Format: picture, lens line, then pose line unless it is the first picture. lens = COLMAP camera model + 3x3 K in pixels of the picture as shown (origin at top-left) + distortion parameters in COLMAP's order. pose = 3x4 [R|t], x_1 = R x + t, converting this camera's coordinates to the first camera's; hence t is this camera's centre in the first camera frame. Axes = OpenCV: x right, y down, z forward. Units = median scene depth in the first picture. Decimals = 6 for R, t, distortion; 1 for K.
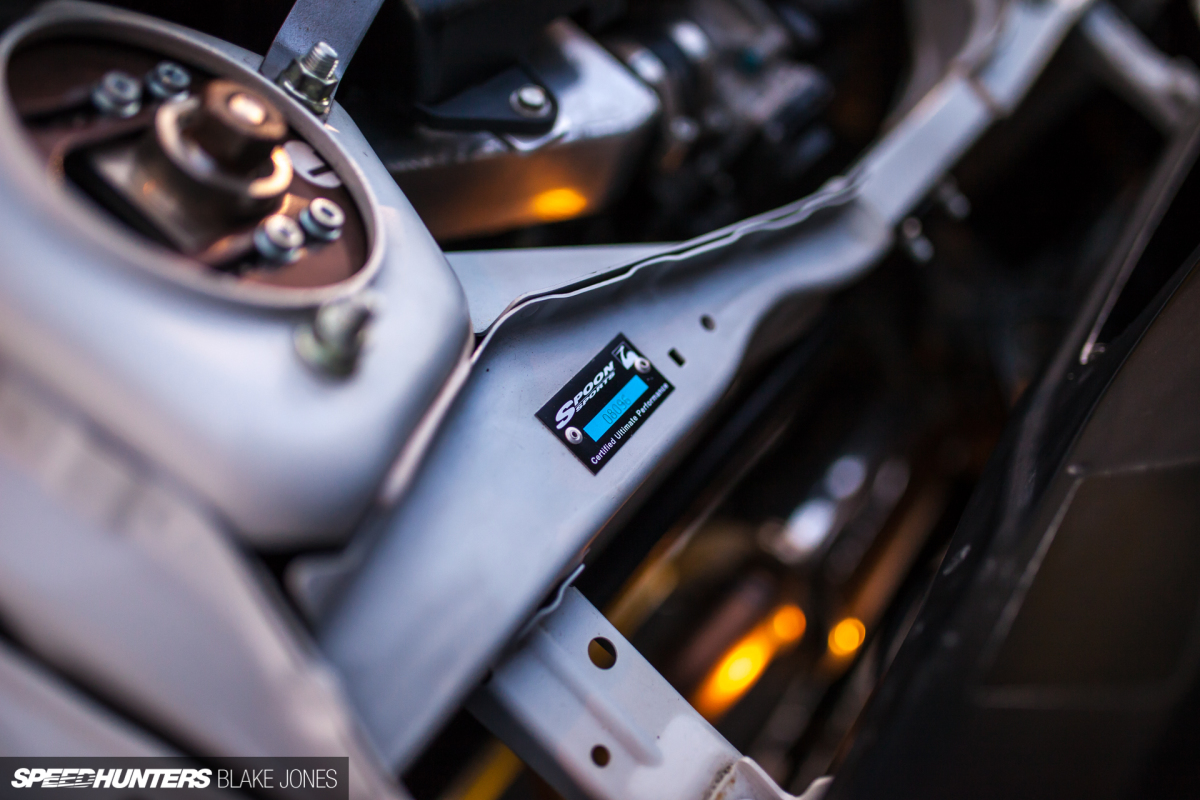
lens RADIAL K [[1201.0, 0, 598.8], [0, 1201.0, 380.0], [0, 0, 1]] dist [0.001202, -0.001647]
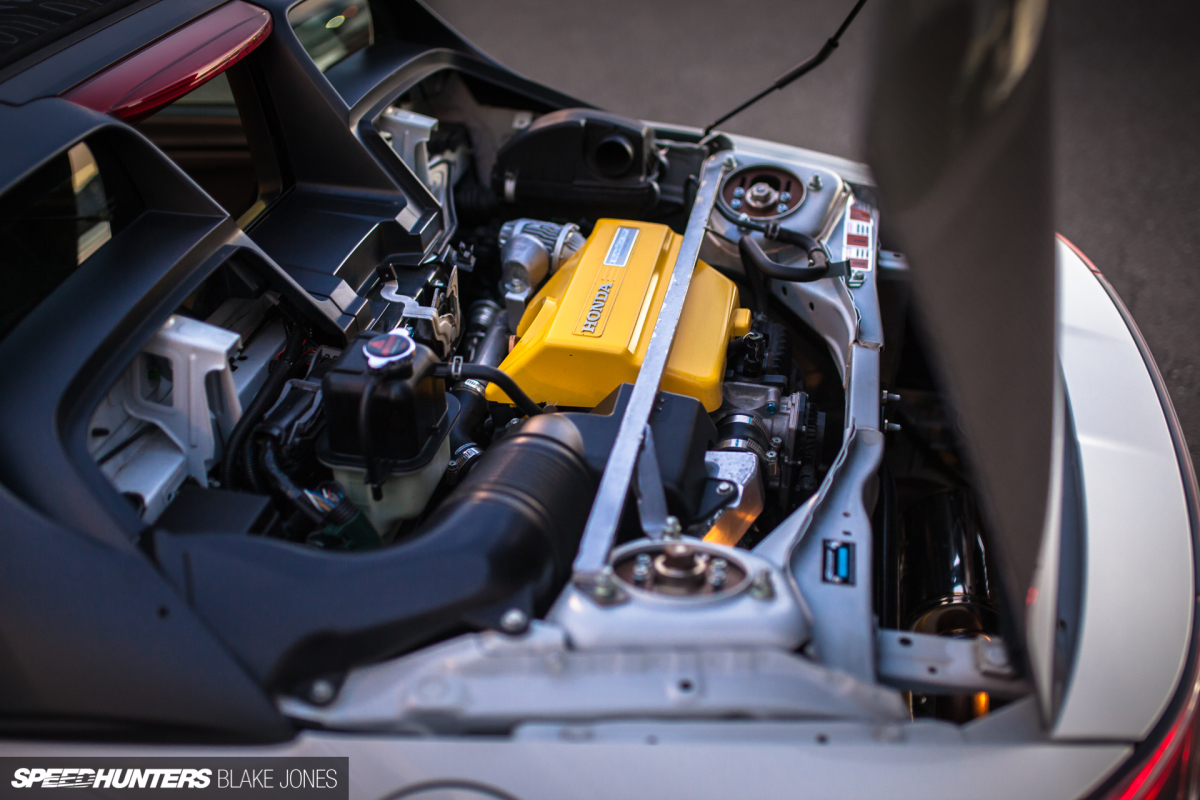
lens RADIAL K [[1201.0, 0, 598.8], [0, 1201.0, 380.0], [0, 0, 1]] dist [0.001202, -0.001647]
pose [[0.784144, -0.617549, 0.061249, -0.279697], [0.609580, 0.747985, -0.262547, 0.079757], [0.116322, 0.243210, 0.962973, -1.421394]]
